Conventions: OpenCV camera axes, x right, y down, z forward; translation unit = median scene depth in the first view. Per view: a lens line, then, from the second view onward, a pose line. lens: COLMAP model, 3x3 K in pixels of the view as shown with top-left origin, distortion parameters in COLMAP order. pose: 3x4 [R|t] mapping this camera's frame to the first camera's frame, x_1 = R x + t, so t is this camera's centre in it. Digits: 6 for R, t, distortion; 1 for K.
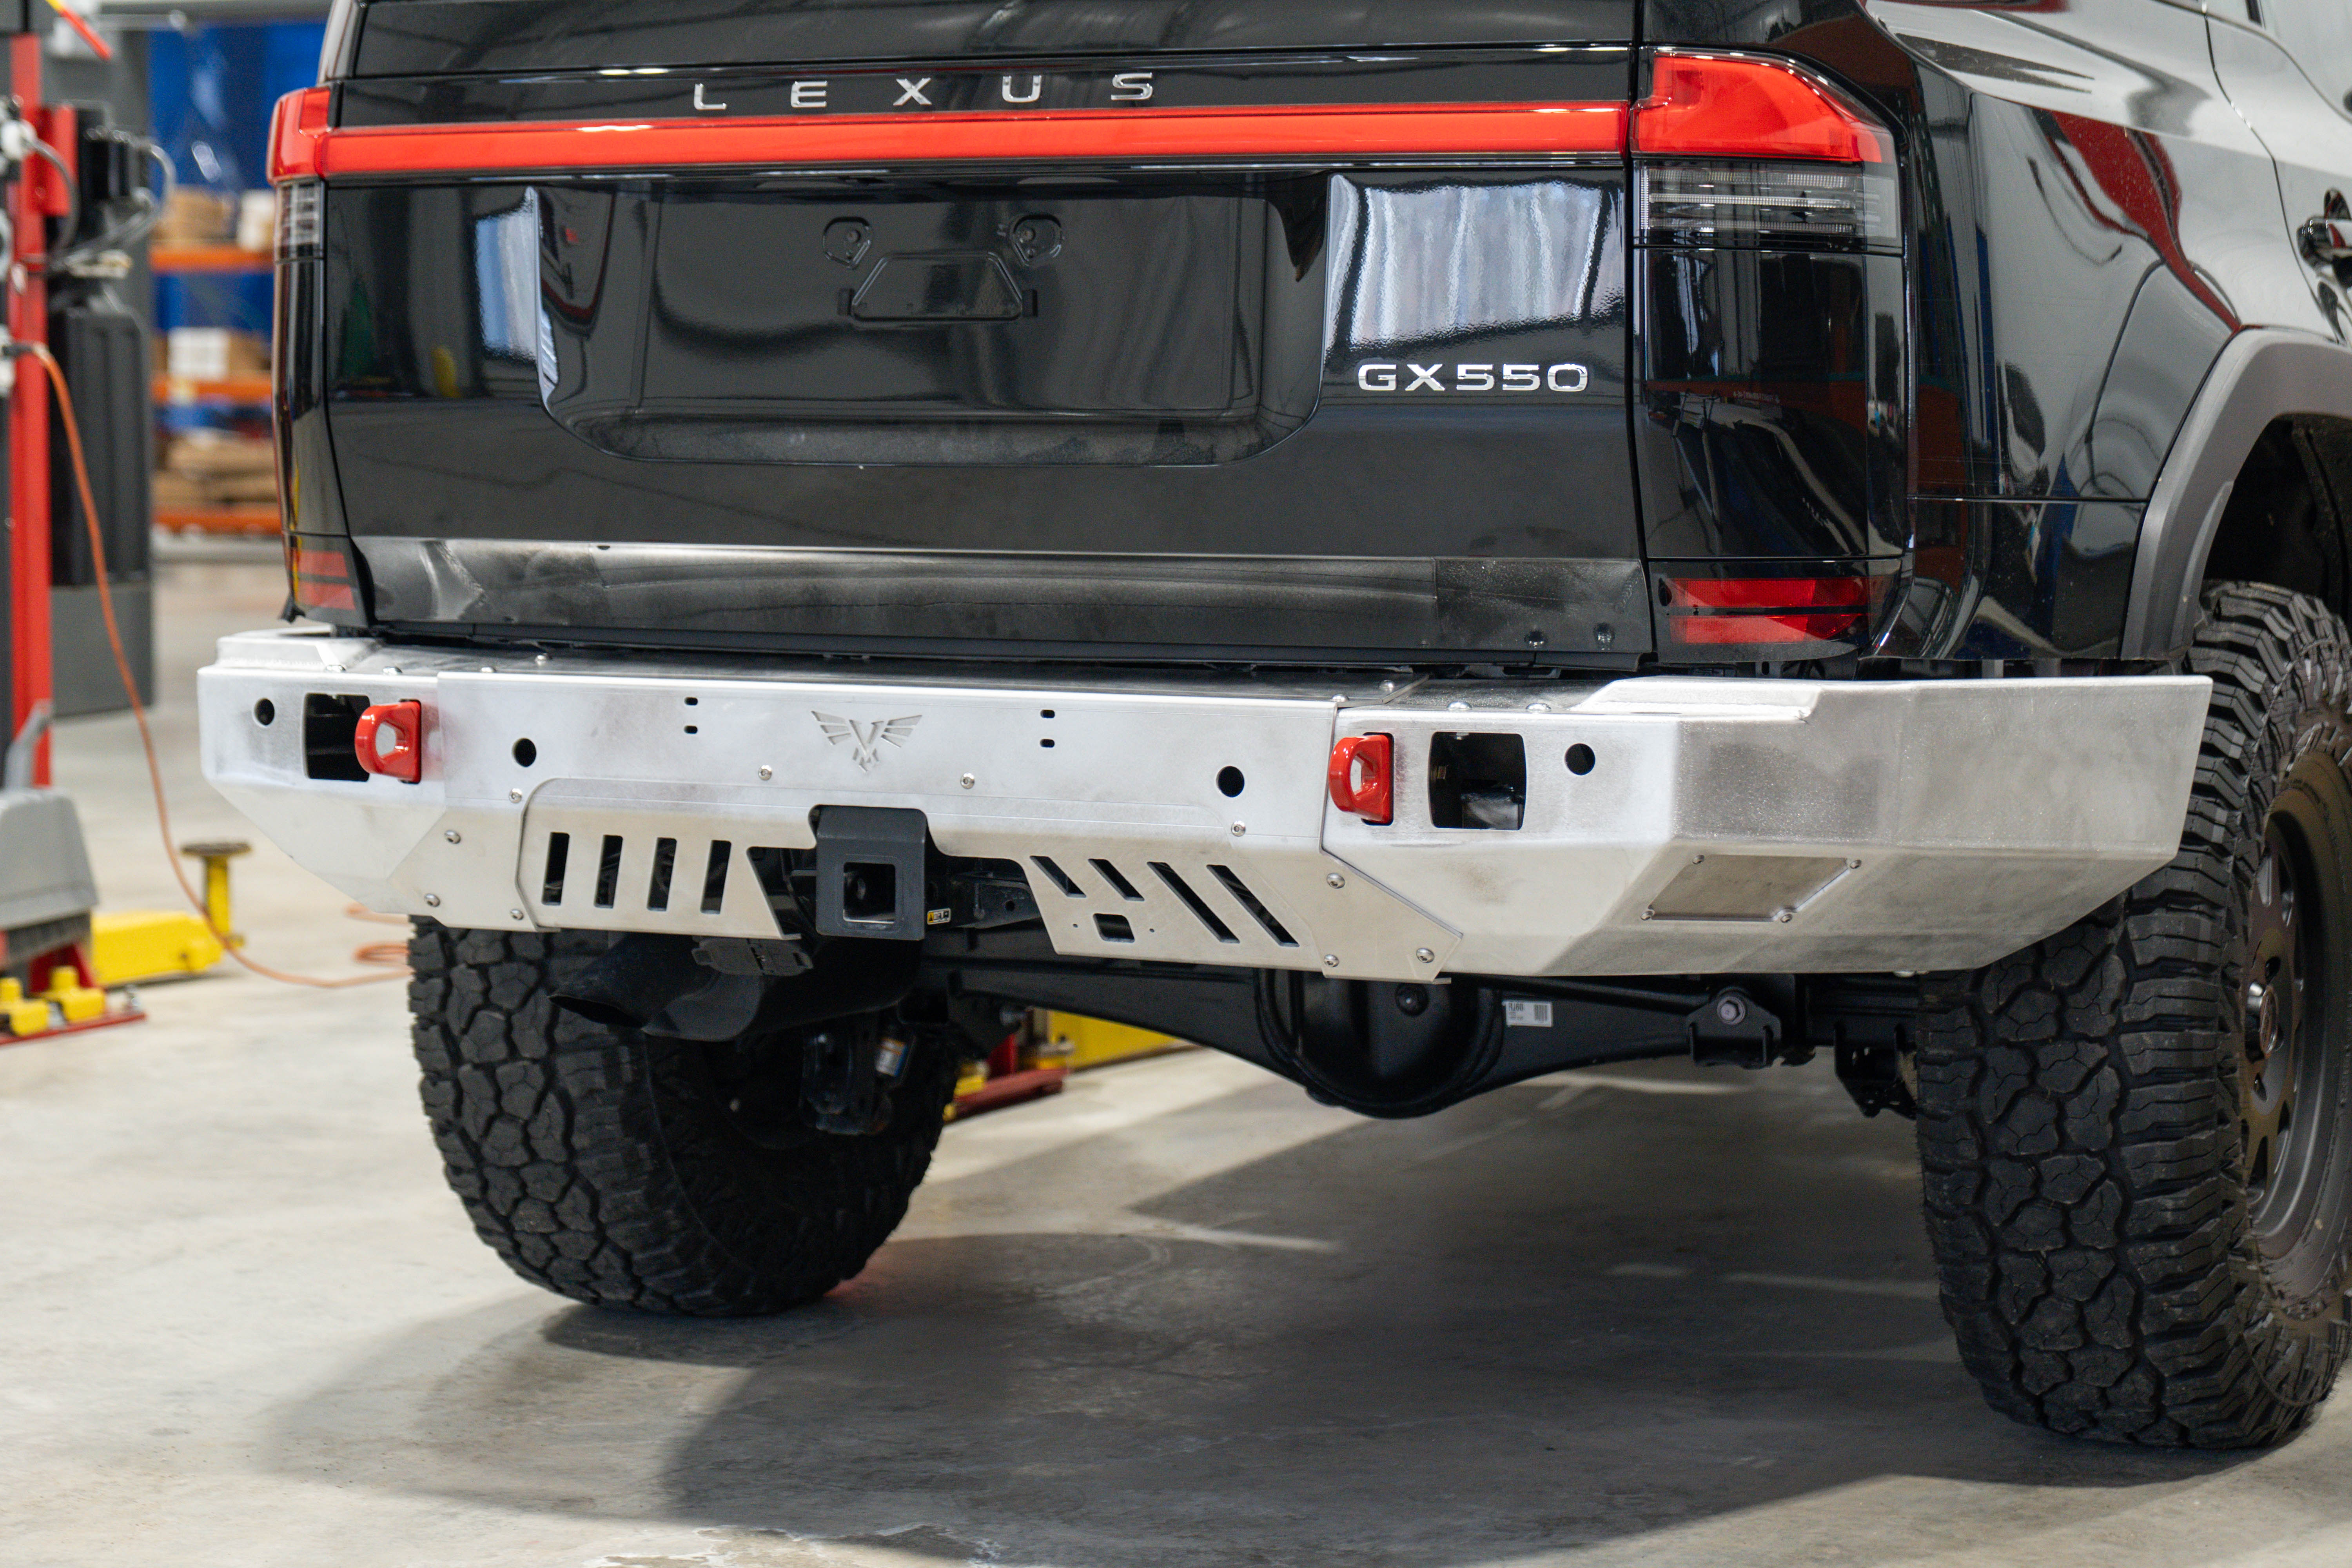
lens RADIAL K [[5209.4, 0, 1173.8], [0, 5209.4, 782.9], [0, 0, 1]] dist [0.063353, 0.000000]
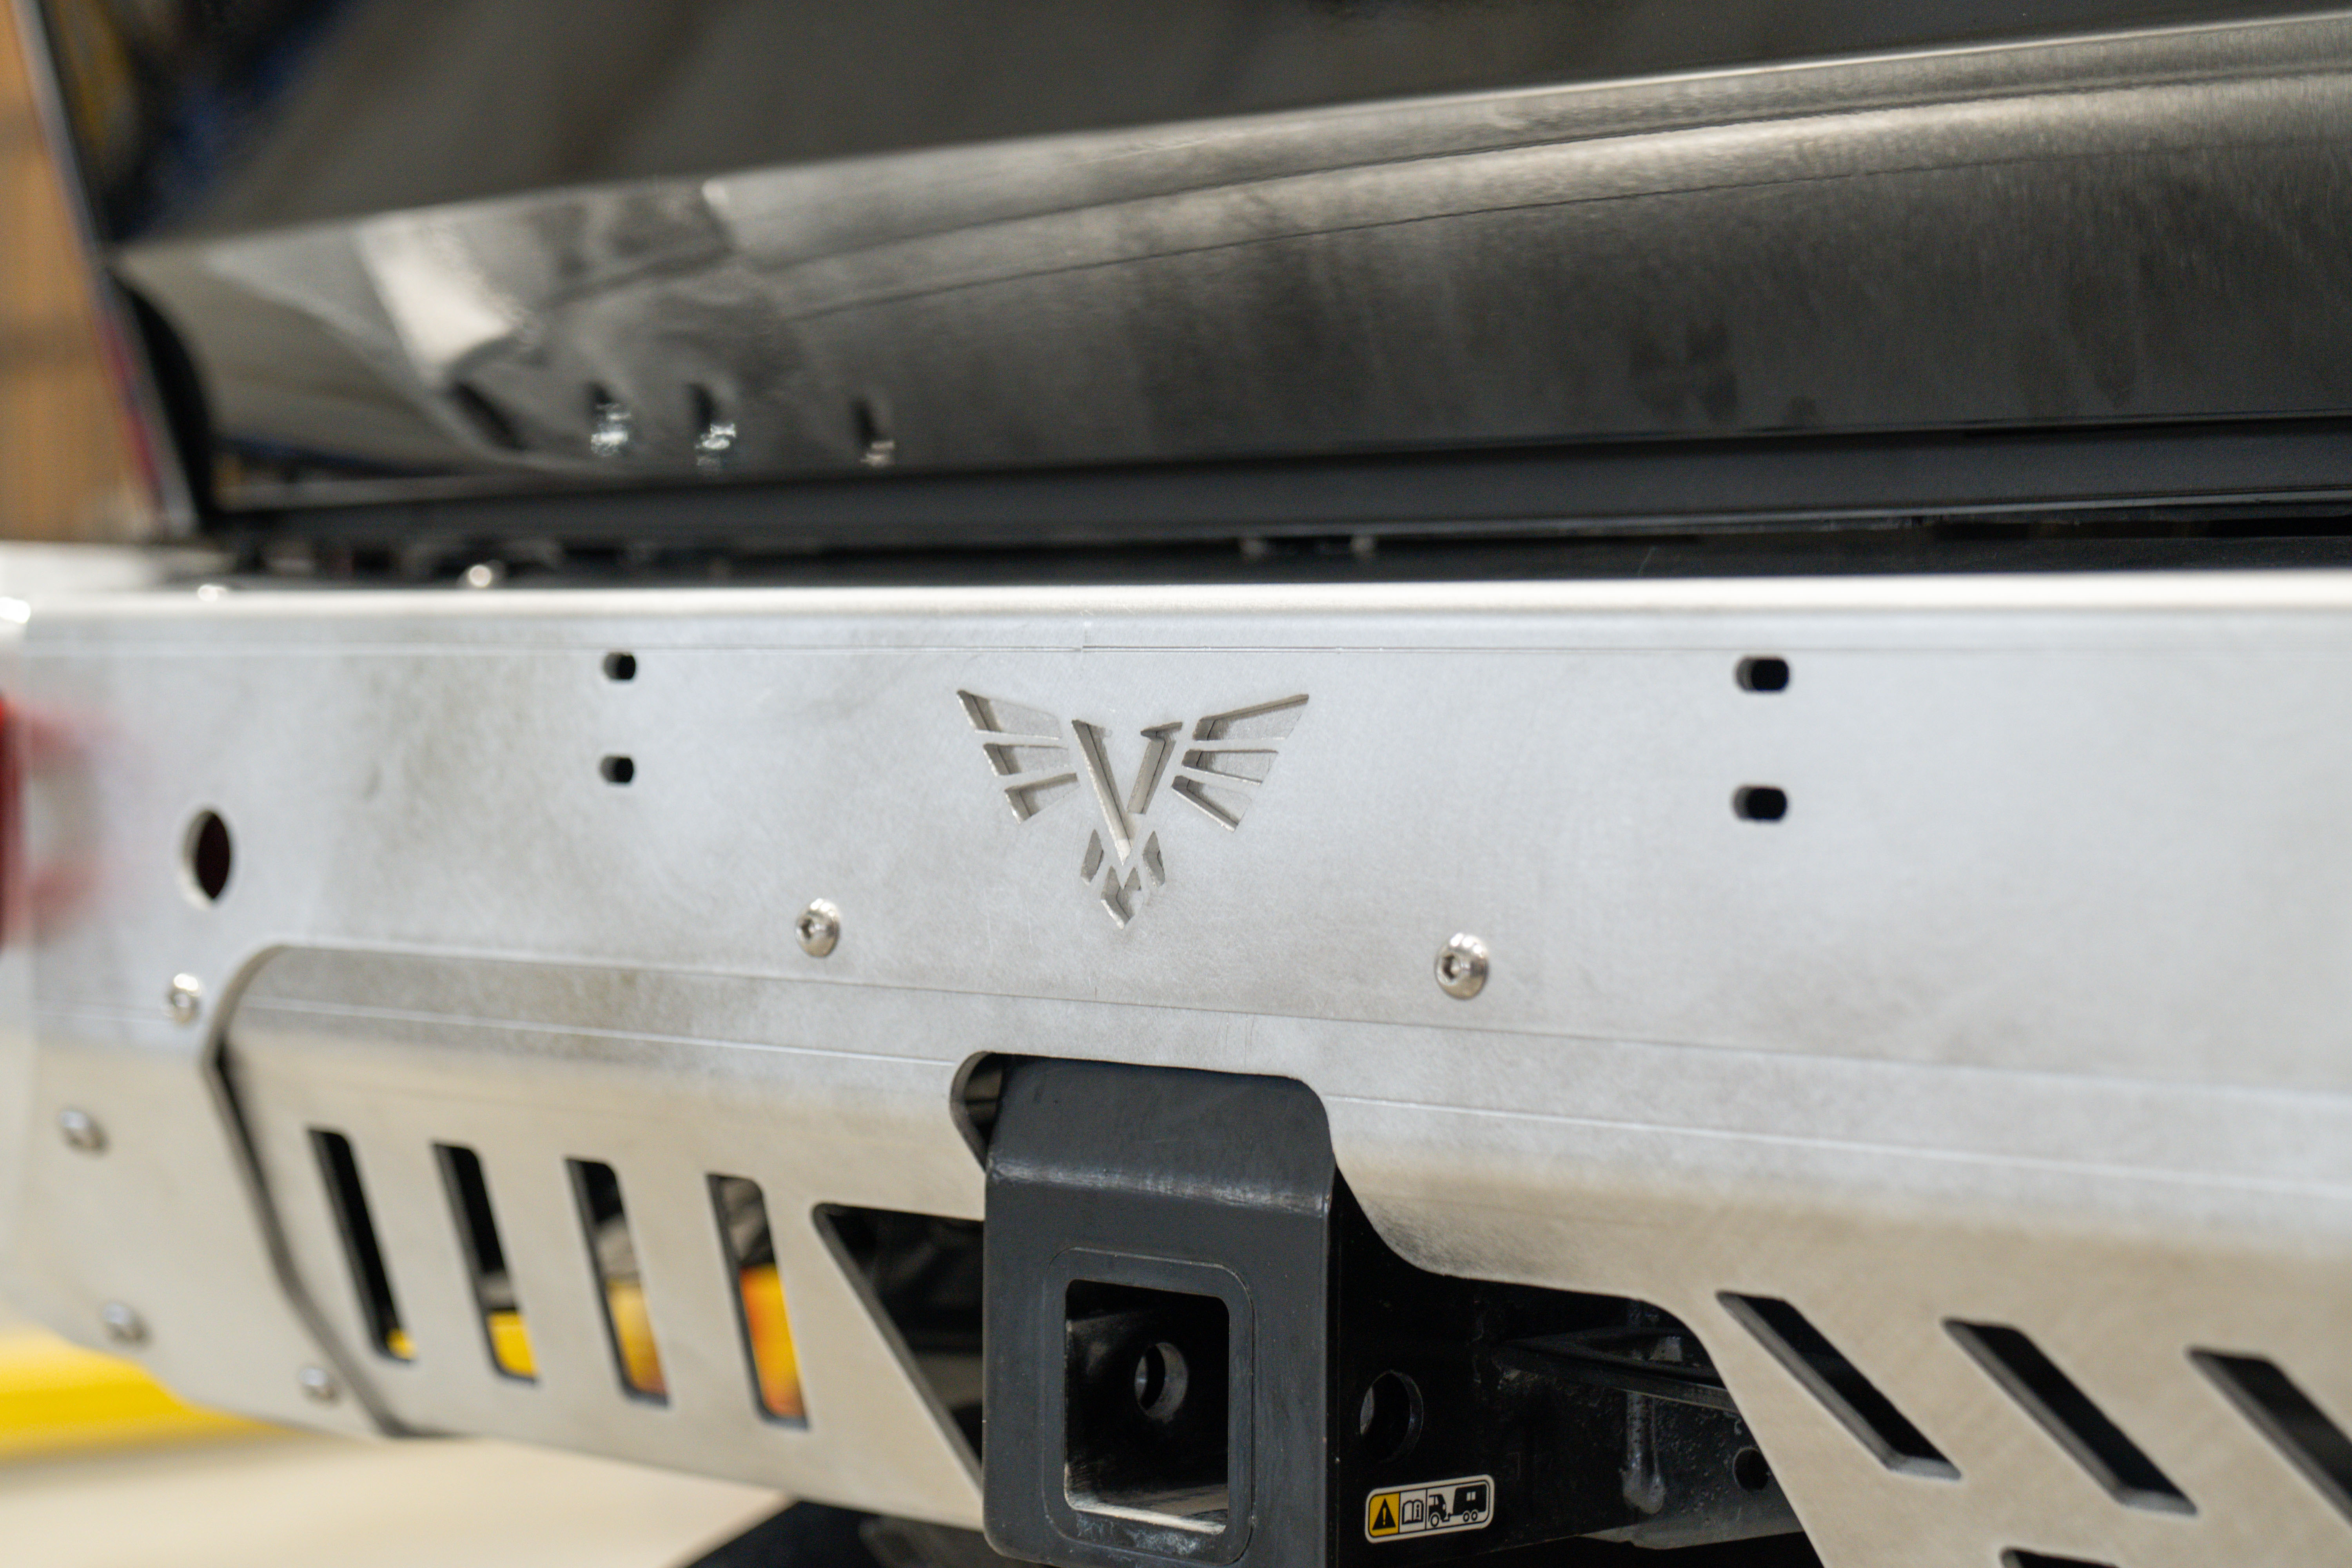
lens RADIAL K [[5106.6, 0, 1302.5], [0, 5106.6, 819.9], [0, 0, 1]] dist [0.143222, 0.000000]
pose [[0.945423, 0.002618, -0.325834, 0.029406], [-0.011824, 0.999585, -0.026277, -0.000885], [0.325630, 0.028696, 0.945062, 0.768884]]
